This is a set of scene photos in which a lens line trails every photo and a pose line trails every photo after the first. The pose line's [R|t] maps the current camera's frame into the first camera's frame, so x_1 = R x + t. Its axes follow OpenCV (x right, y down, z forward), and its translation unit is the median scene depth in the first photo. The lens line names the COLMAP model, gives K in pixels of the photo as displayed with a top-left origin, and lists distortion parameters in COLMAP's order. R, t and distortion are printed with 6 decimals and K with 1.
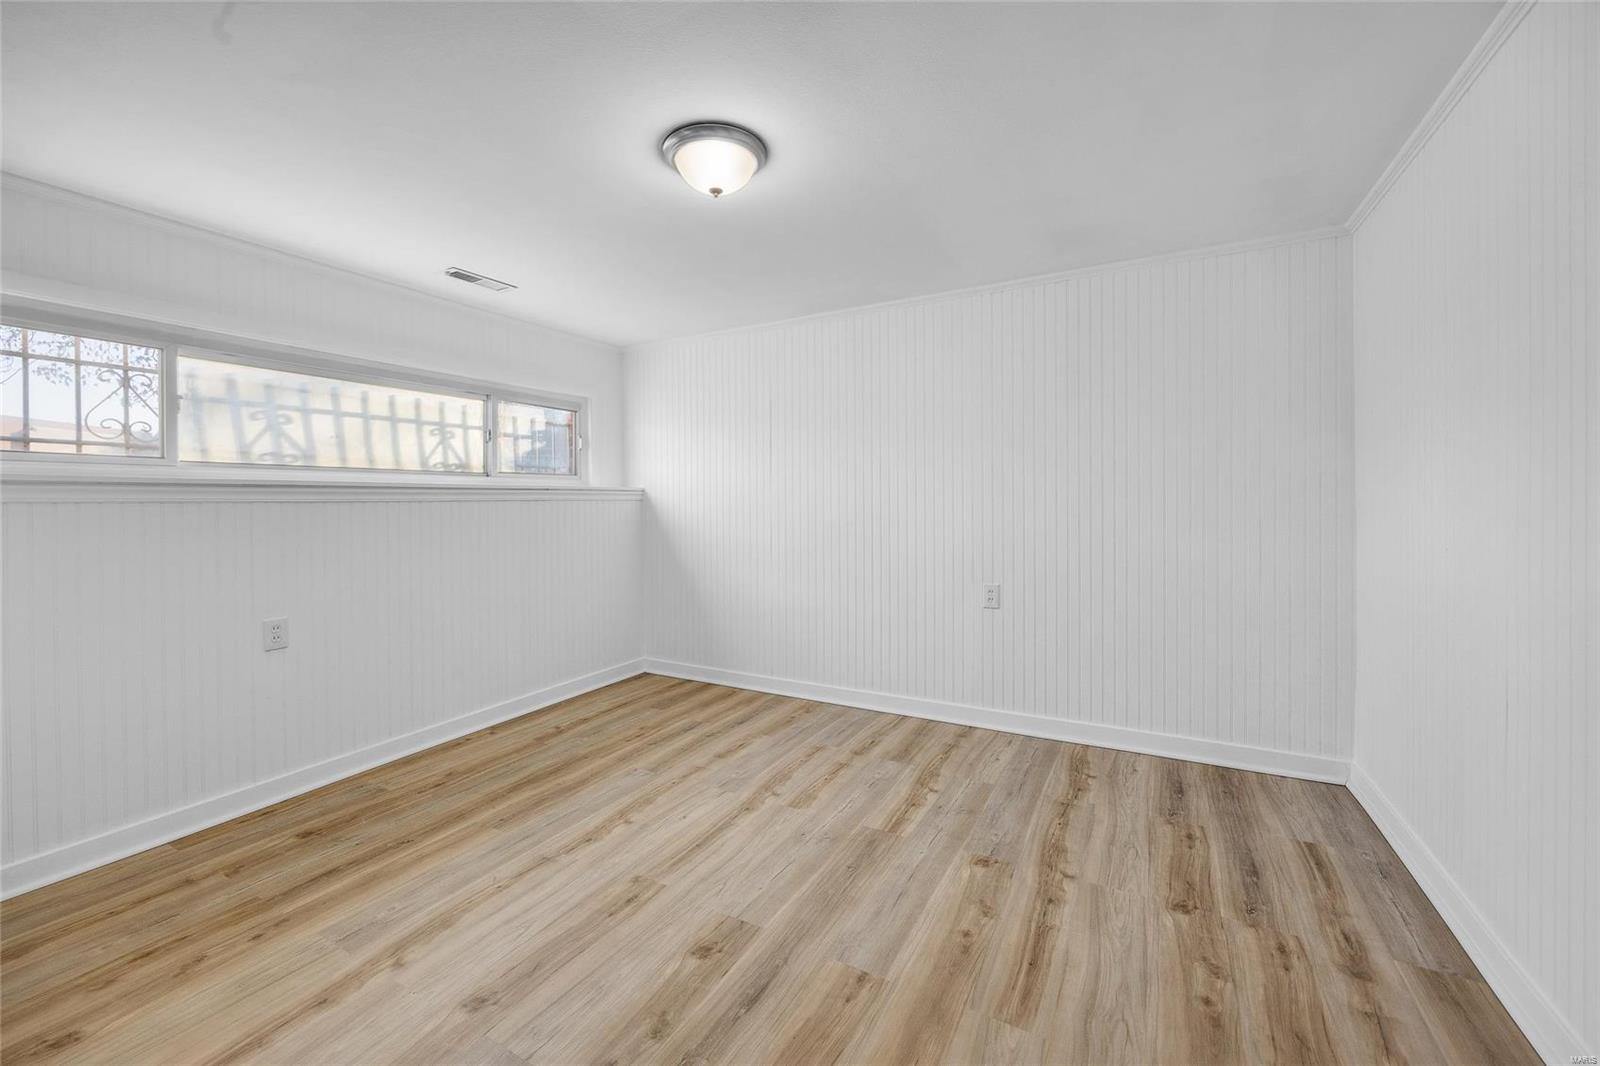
lens RADIAL K [[628.7, 0, 806.9], [0, 628.7, 509.7], [0, 0, 1]] dist [-0.000013, -0.000591]
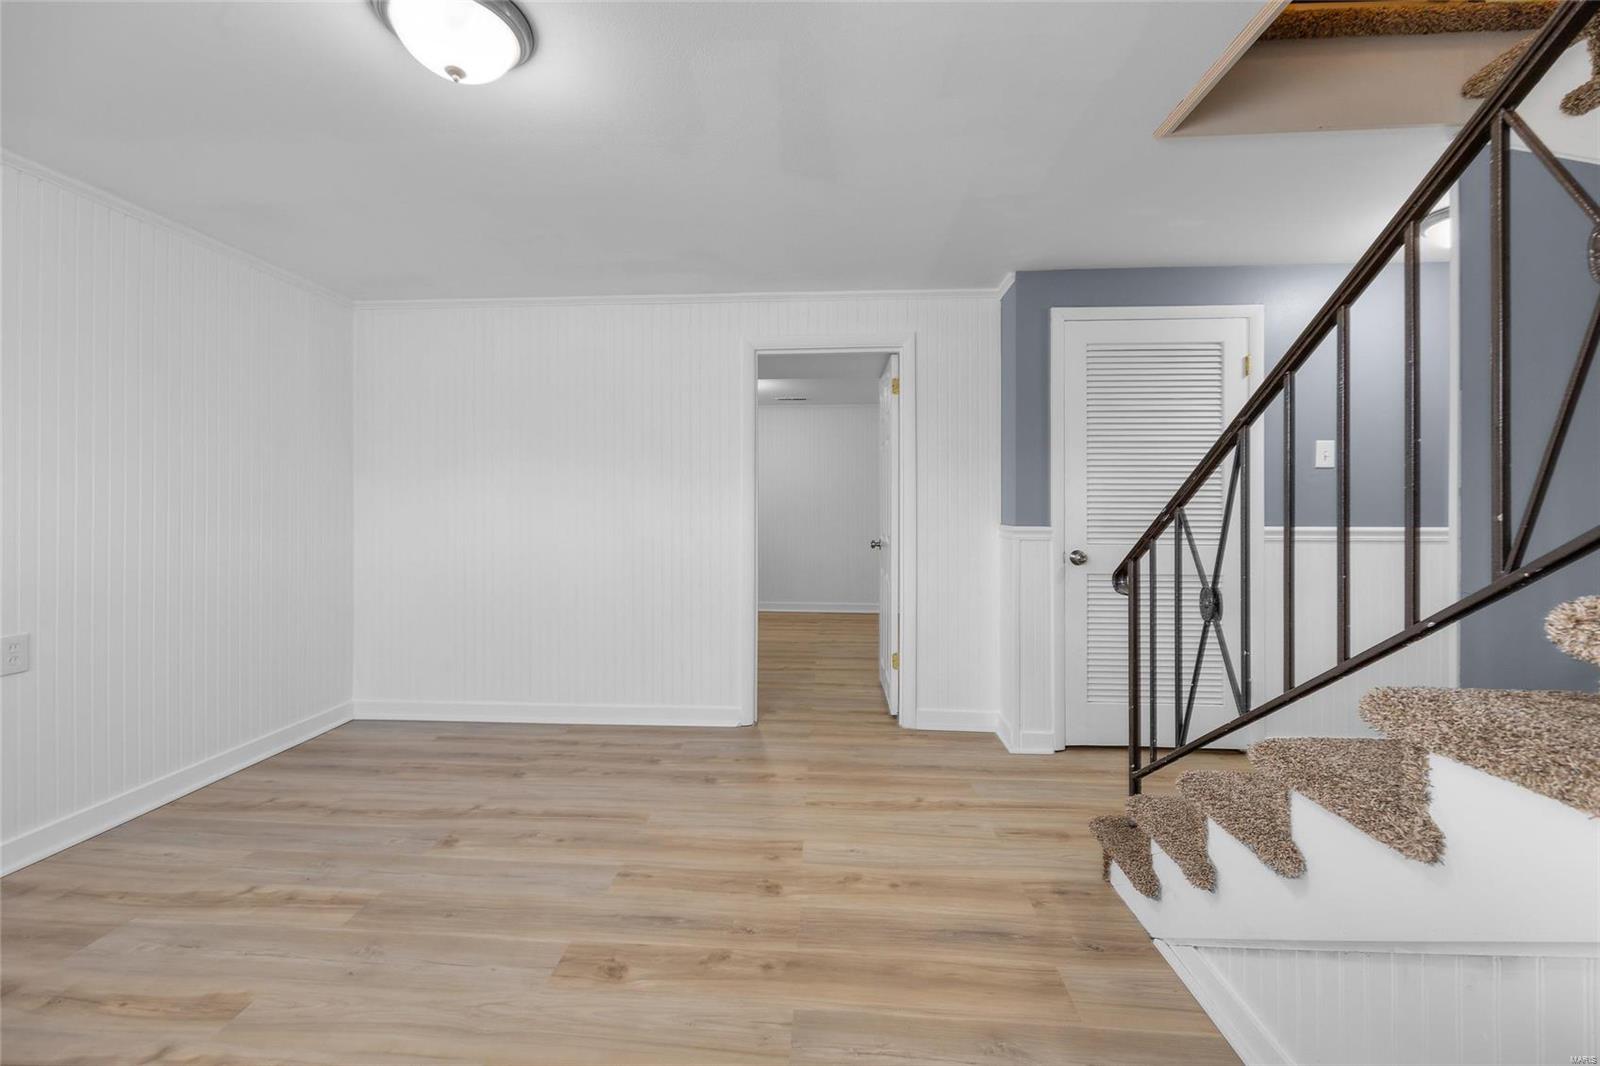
lens RADIAL K [[609.6, 0, 801.8], [0, 609.6, 527.2], [0, 0, 1]] dist [-0.000804, 0.000063]
pose [[-0.415280, -0.023433, 0.909392, -0.854295], [0.010956, 0.999467, 0.030757, 0.022335], [-0.909627, 0.022736, -0.414802, 0.879839]]
